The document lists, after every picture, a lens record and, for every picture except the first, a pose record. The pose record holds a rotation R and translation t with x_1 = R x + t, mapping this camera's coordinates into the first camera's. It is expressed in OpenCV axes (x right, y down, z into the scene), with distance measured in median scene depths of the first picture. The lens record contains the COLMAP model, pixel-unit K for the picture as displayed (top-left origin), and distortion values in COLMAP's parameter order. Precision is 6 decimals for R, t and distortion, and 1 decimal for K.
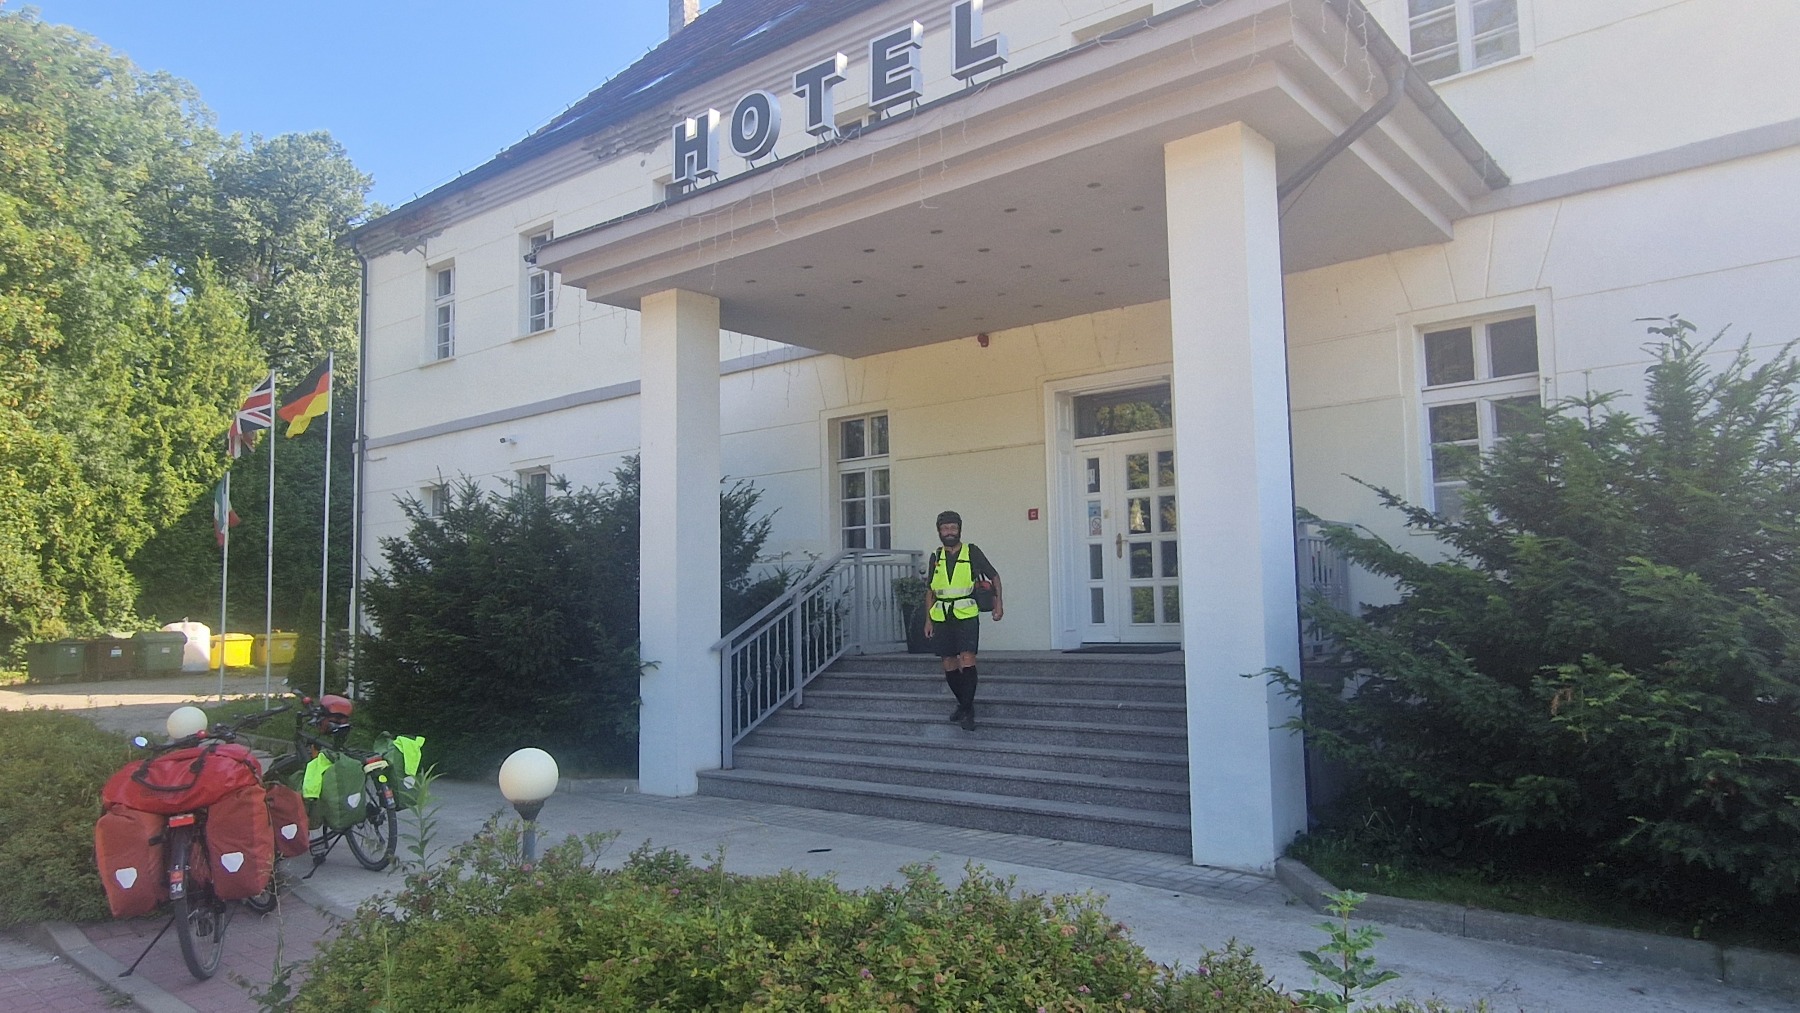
lens RADIAL K [[1172.6, 0, 900.0], [0, 1172.6, 506.5], [0, 0, 1]] dist [-0.004879, -0.000594]
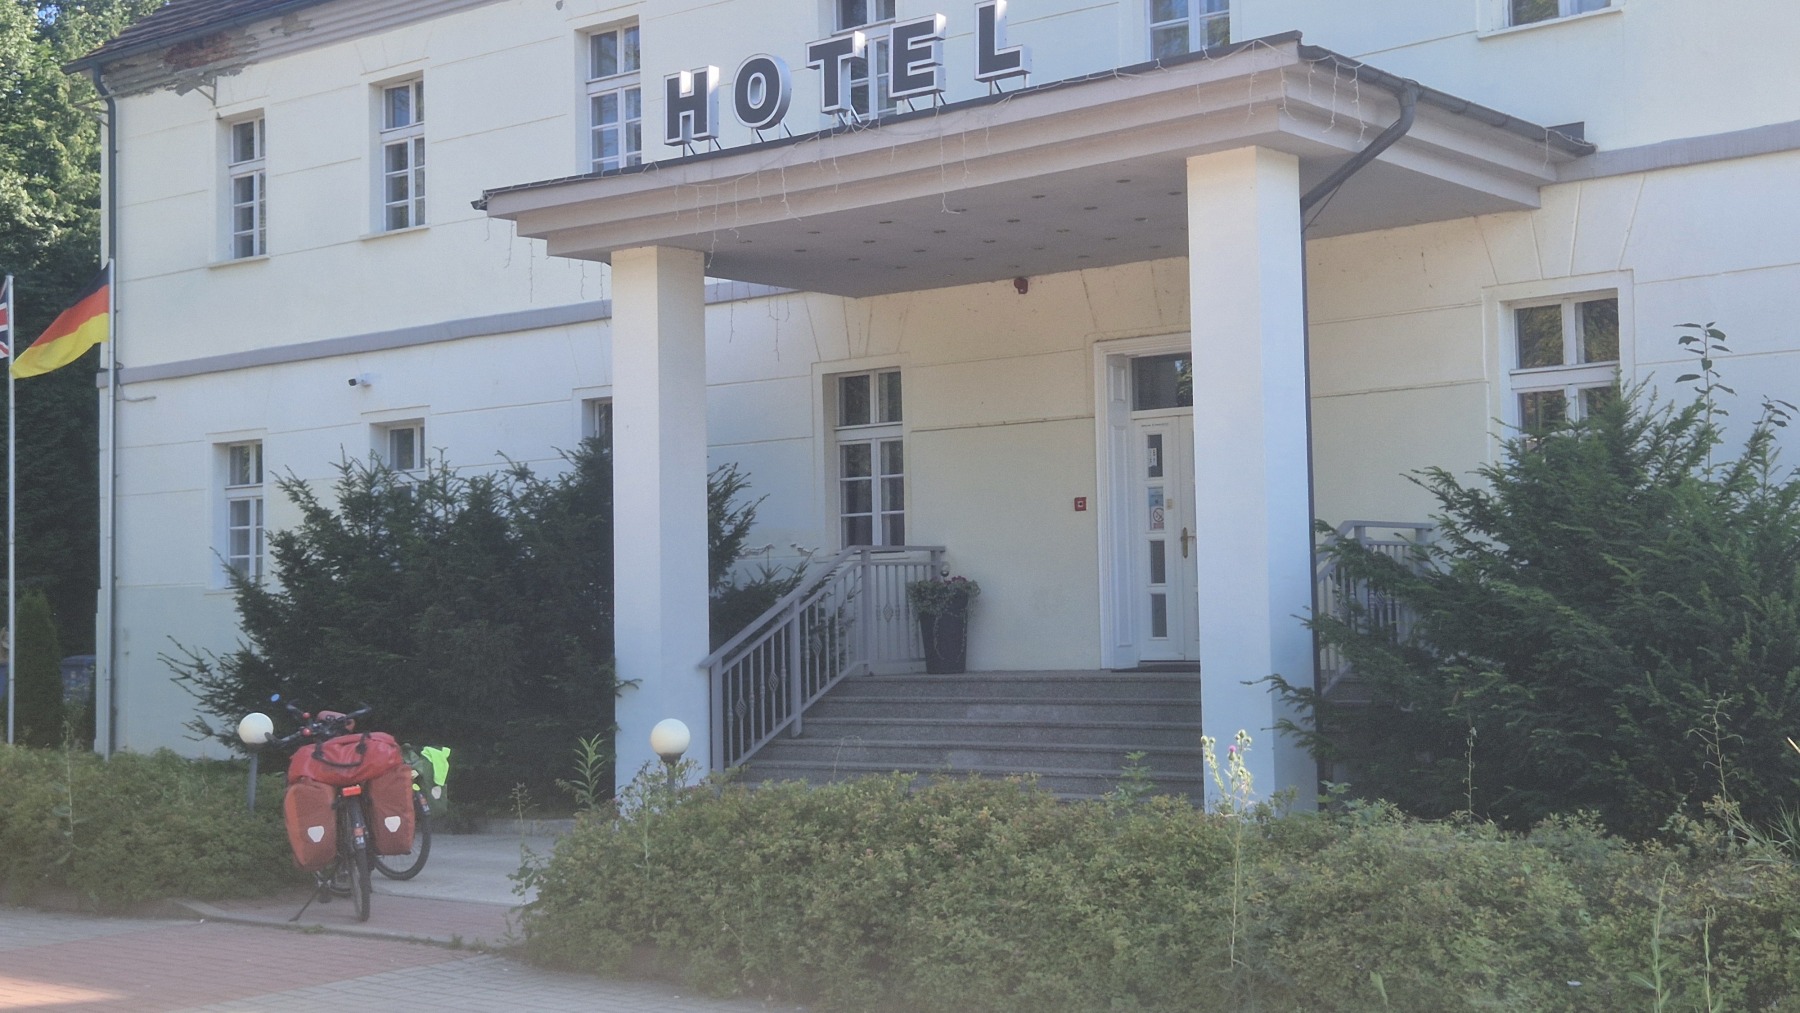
lens RADIAL K [[2313.6, 0, 900.0], [0, 2313.6, 506.5], [0, 0, 1]] dist [0.030161, 0.008070]
pose [[1.000000, -0.000253, 0.000375, -0.013740], [0.000238, 0.999213, 0.039657, -0.060312], [-0.000384, -0.039656, 0.999213, -0.663401]]
